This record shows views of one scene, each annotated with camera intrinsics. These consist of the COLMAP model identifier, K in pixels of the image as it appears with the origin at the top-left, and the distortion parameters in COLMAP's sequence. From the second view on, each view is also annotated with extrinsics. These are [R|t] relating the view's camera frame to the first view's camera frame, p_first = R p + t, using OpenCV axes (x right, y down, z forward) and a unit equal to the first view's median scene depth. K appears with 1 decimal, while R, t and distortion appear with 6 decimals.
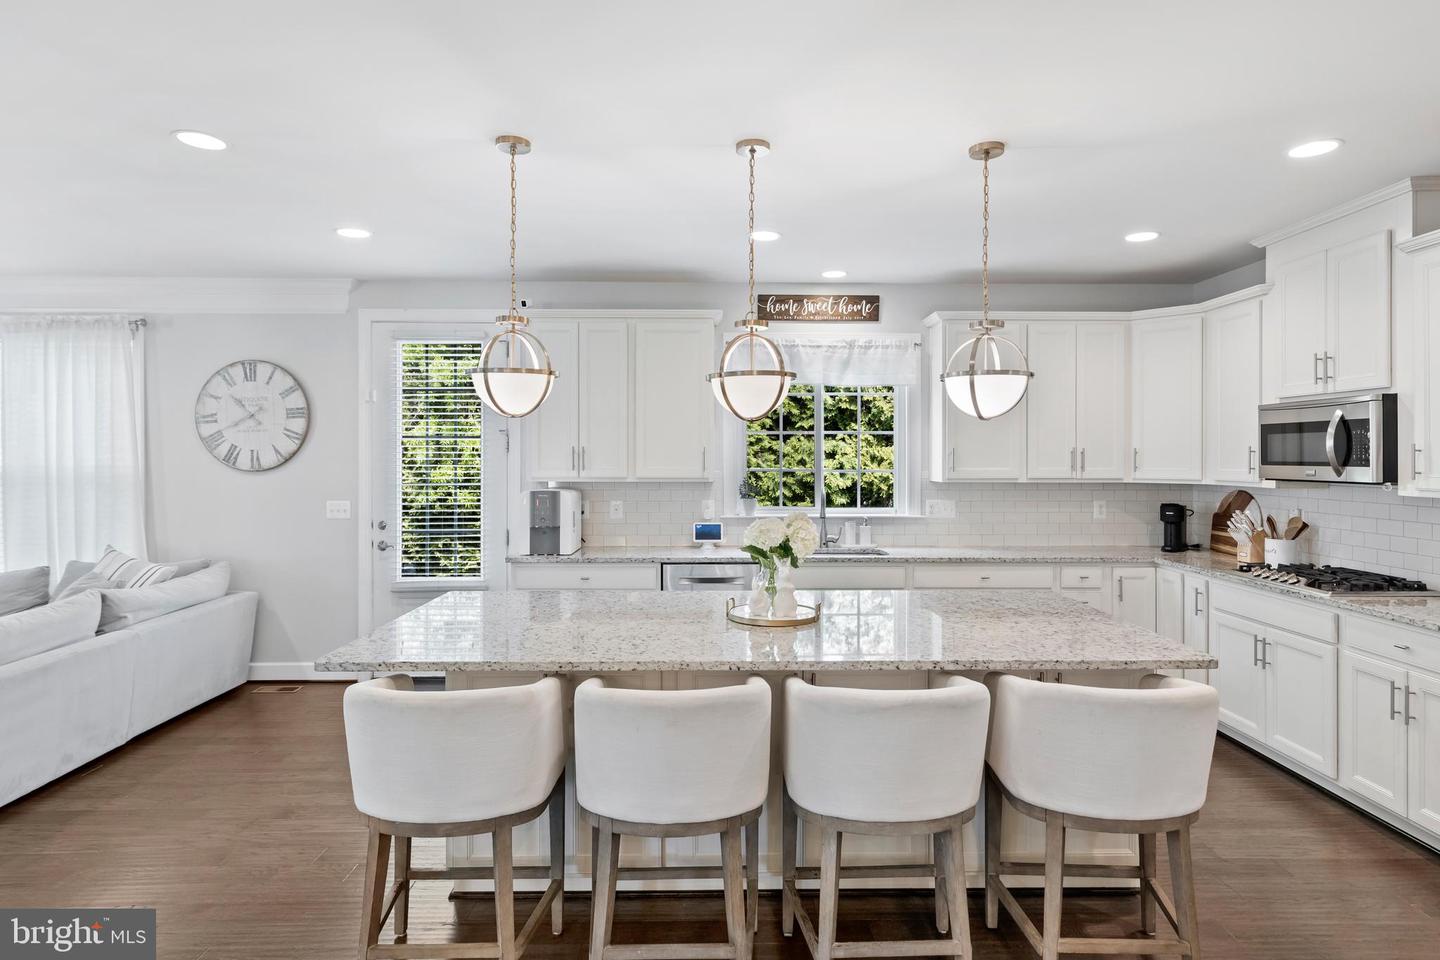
lens RADIAL K [[803.8, 0, 718.2], [0, 803.8, 461.1], [0, 0, 1]] dist [0.005414, -0.000776]
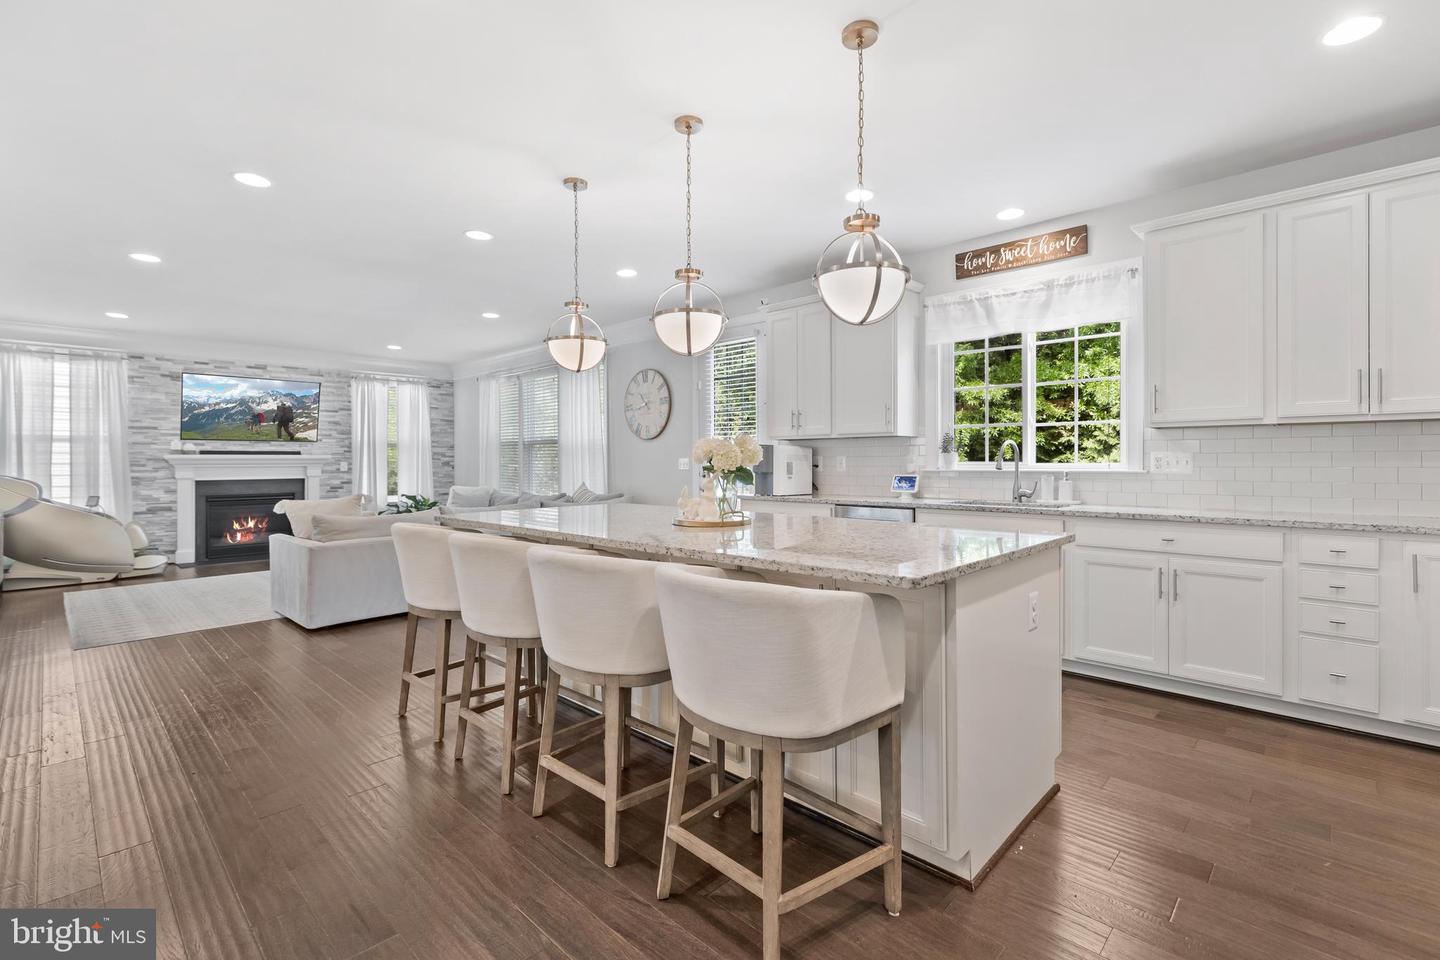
lens RADIAL K [[654.6, 0, 729.8], [0, 654.6, 463.8], [0, 0, 1]] dist [0.003148, 0.002168]
pose [[0.712255, -0.002621, -0.701916, 0.438960], [-0.000241, 0.999992, -0.003978, 0.065377], [0.701921, 0.003003, 0.712248, 0.204868]]
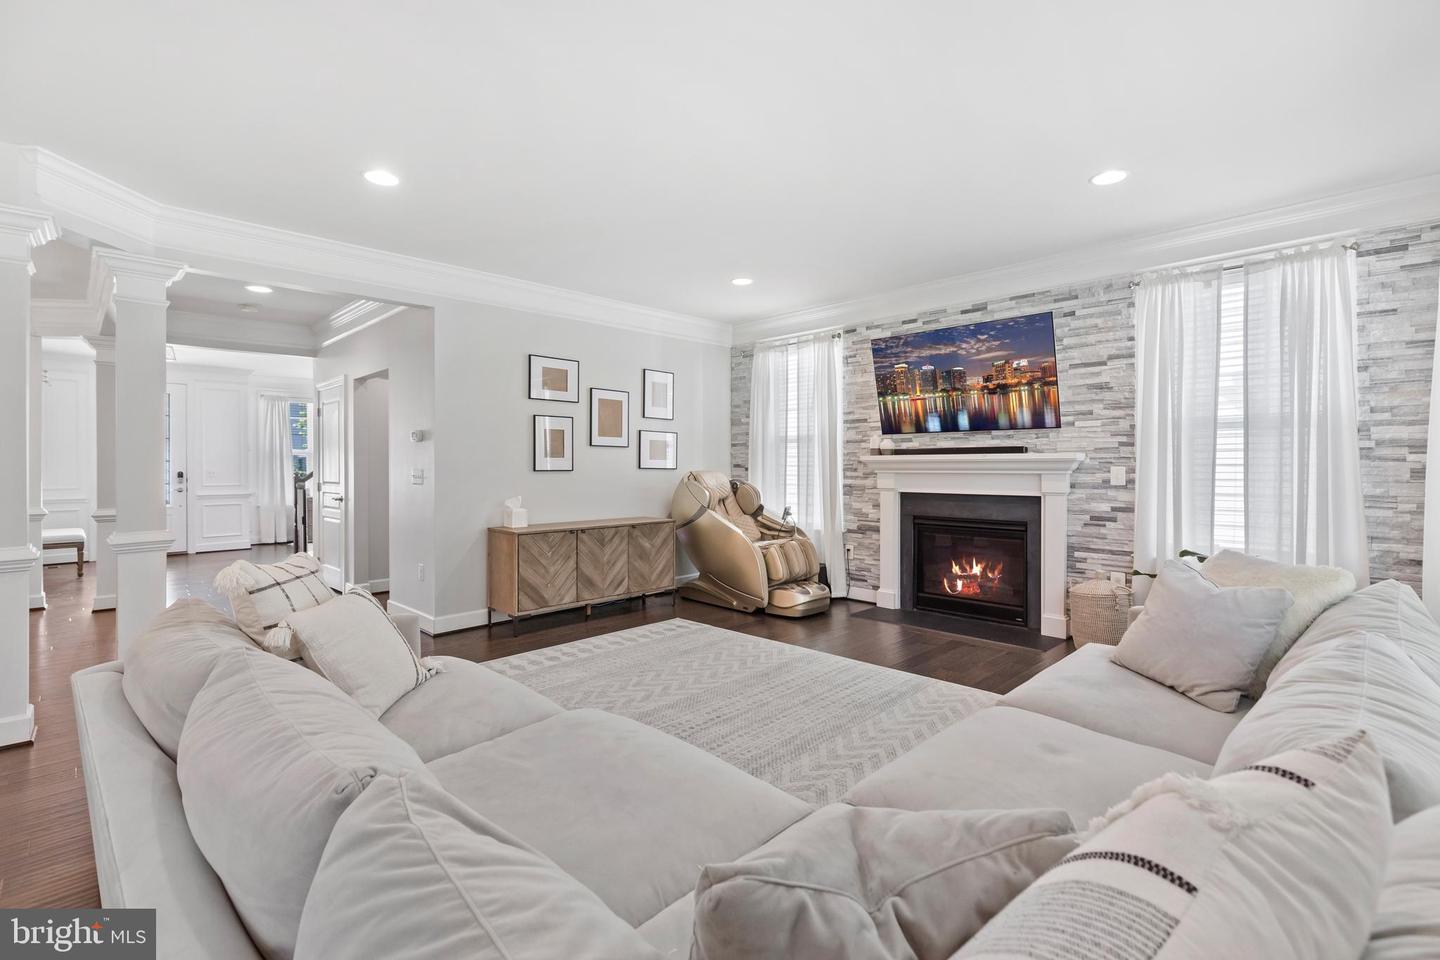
lens RADIAL K [[654.6, 0, 726.0], [0, 654.6, 460.8], [0, 0, 1]] dist [0.003148, 0.002168]
pose [[-0.712193, -0.002874, -0.701977, -0.551699], [-0.003547, 0.999994, -0.000496, 0.049501], [0.701974, 0.002137, -0.712199, 0.957139]]
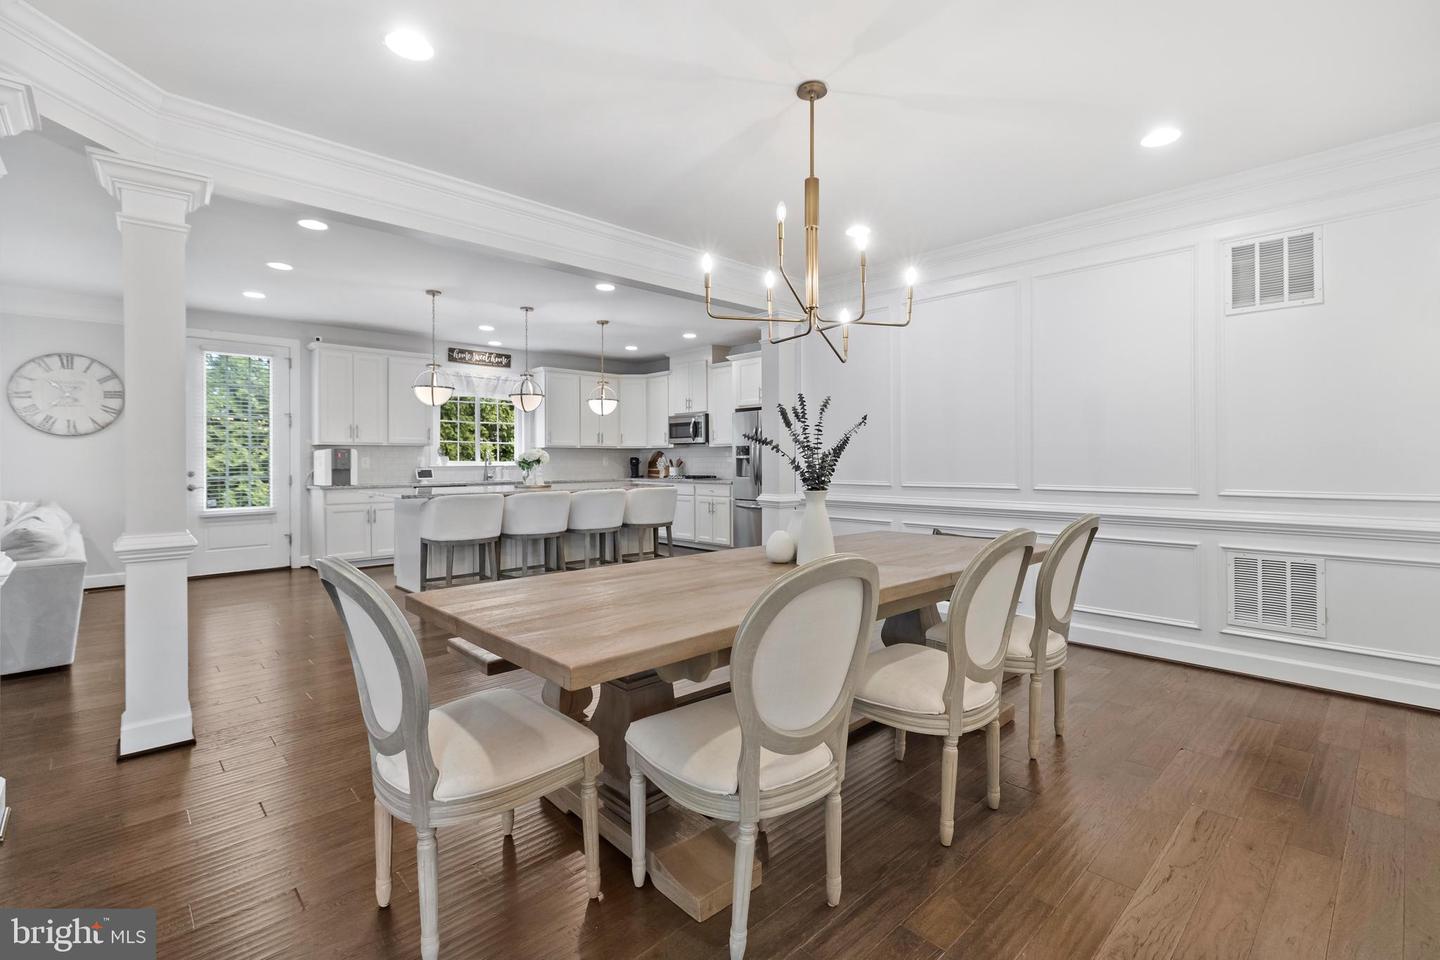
lens RADIAL K [[654.6, 0, 729.8], [0, 654.6, 457.5], [0, 0, 1]] dist [0.003148, 0.002168]
pose [[0.730532, -0.001422, 0.682877, -0.526662], [0.009857, 0.999916, -0.008462, 0.070408], [-0.682808, 0.012913, 0.730484, -0.573096]]
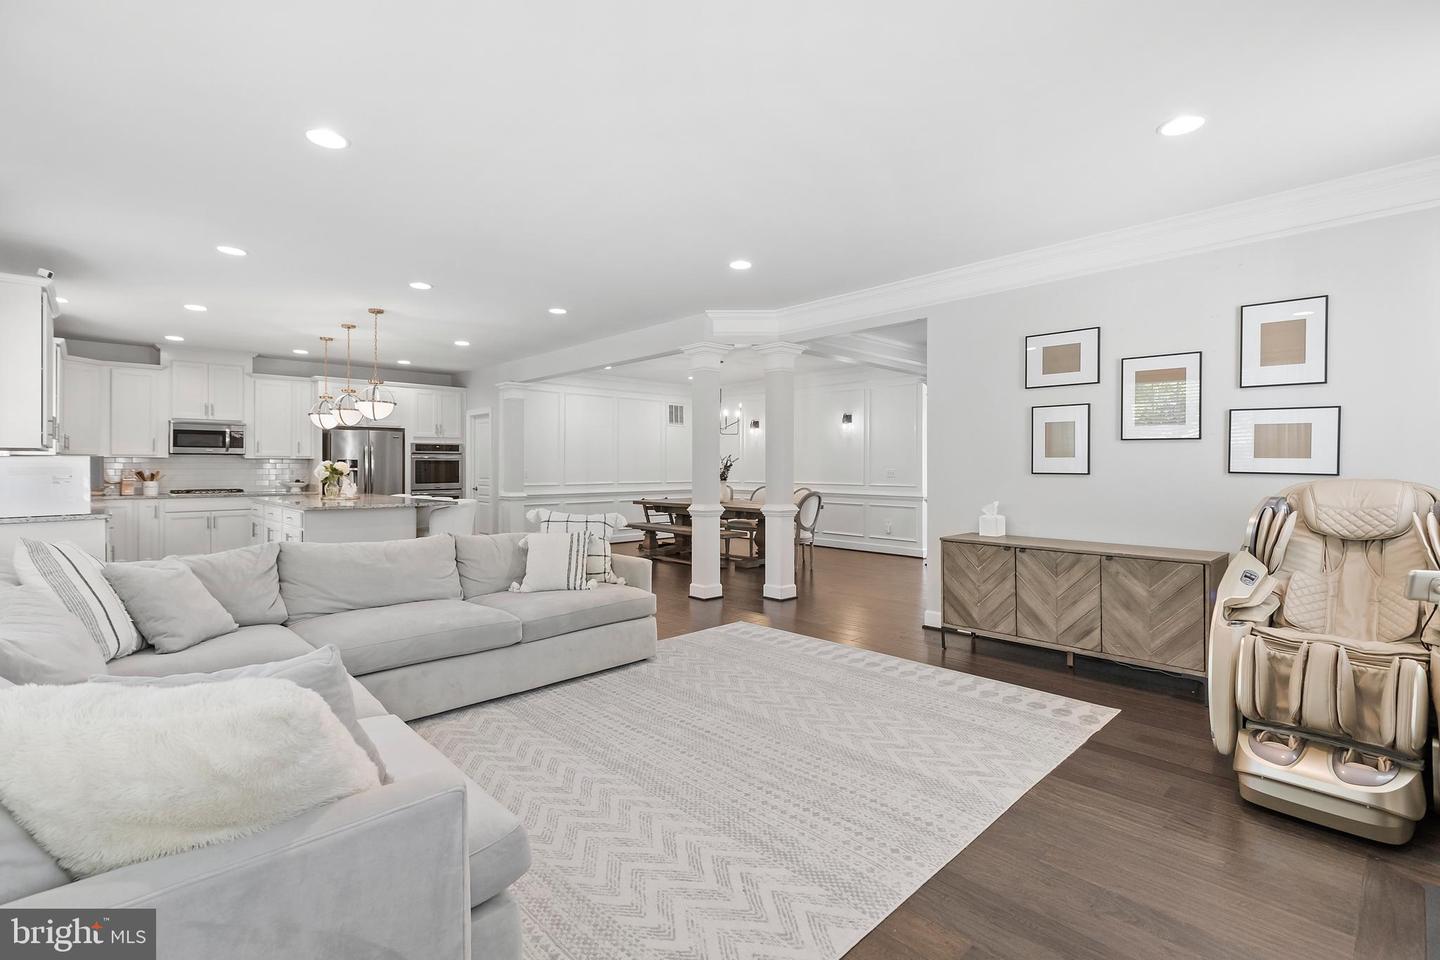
lens RADIAL K [[654.6, 0, 722.0], [0, 654.6, 468.1], [0, 0, 1]] dist [0.003148, 0.002168]
pose [[-0.681555, -0.000355, 0.731767, -1.387175], [0.007285, 0.999947, 0.007270, 0.048844], [-0.731731, 0.010285, -0.681516, 0.905986]]
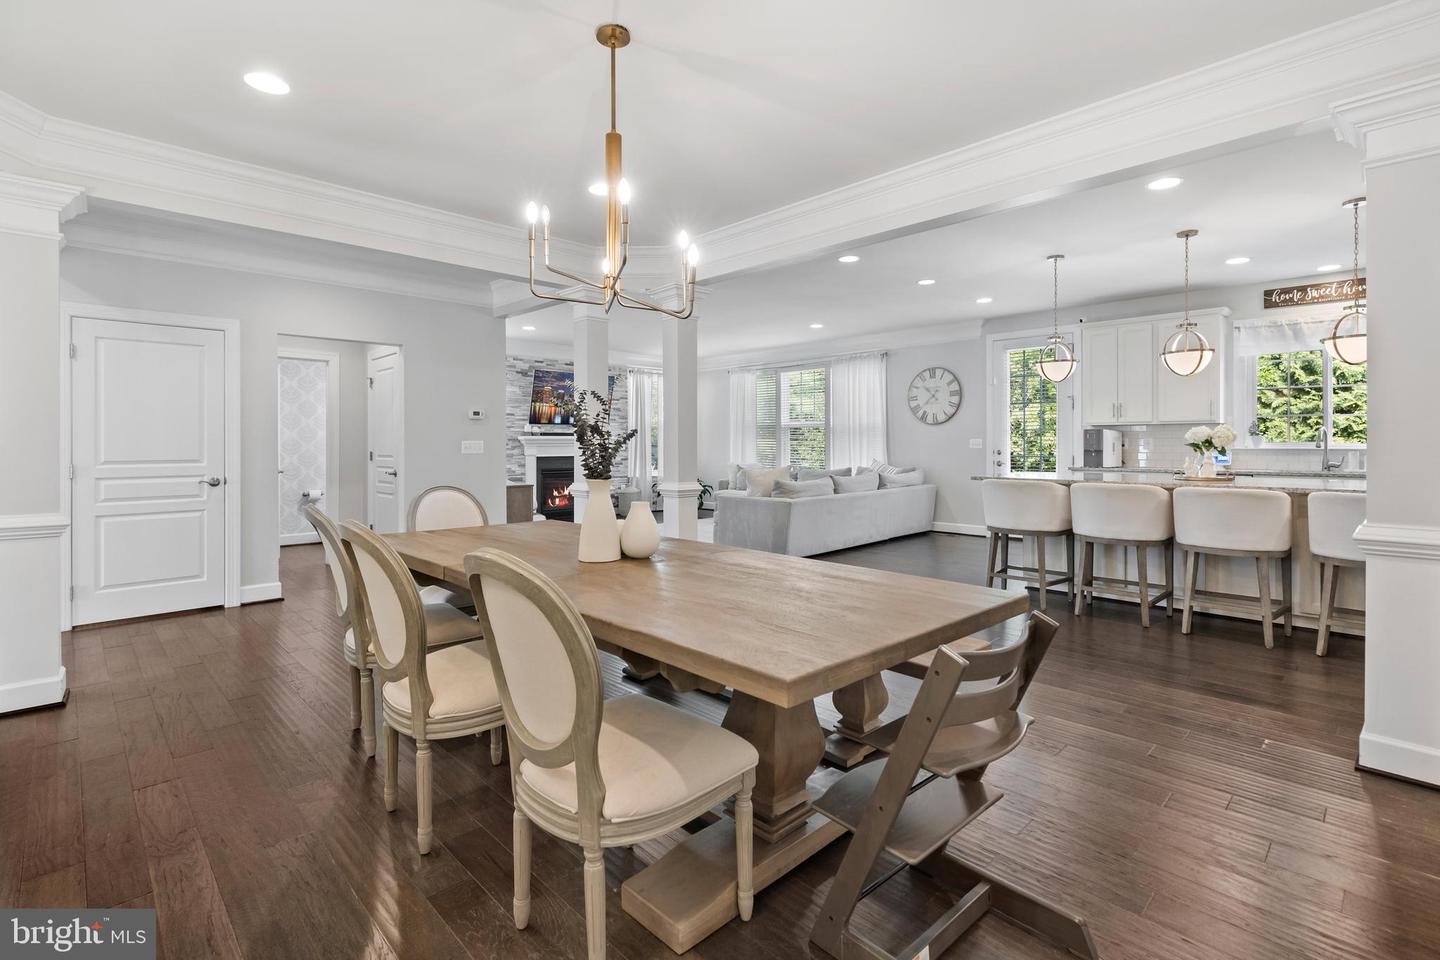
lens RADIAL K [[654.6, 0, 729.7], [0, 654.6, 444.9], [0, 0, 1]] dist [0.003148, 0.002168]
pose [[0.702172, -0.001223, -0.712006, 0.215470], [0.000037, 0.999999, -0.001681, 0.067150], [0.712007, 0.001154, 0.702171, -0.487449]]
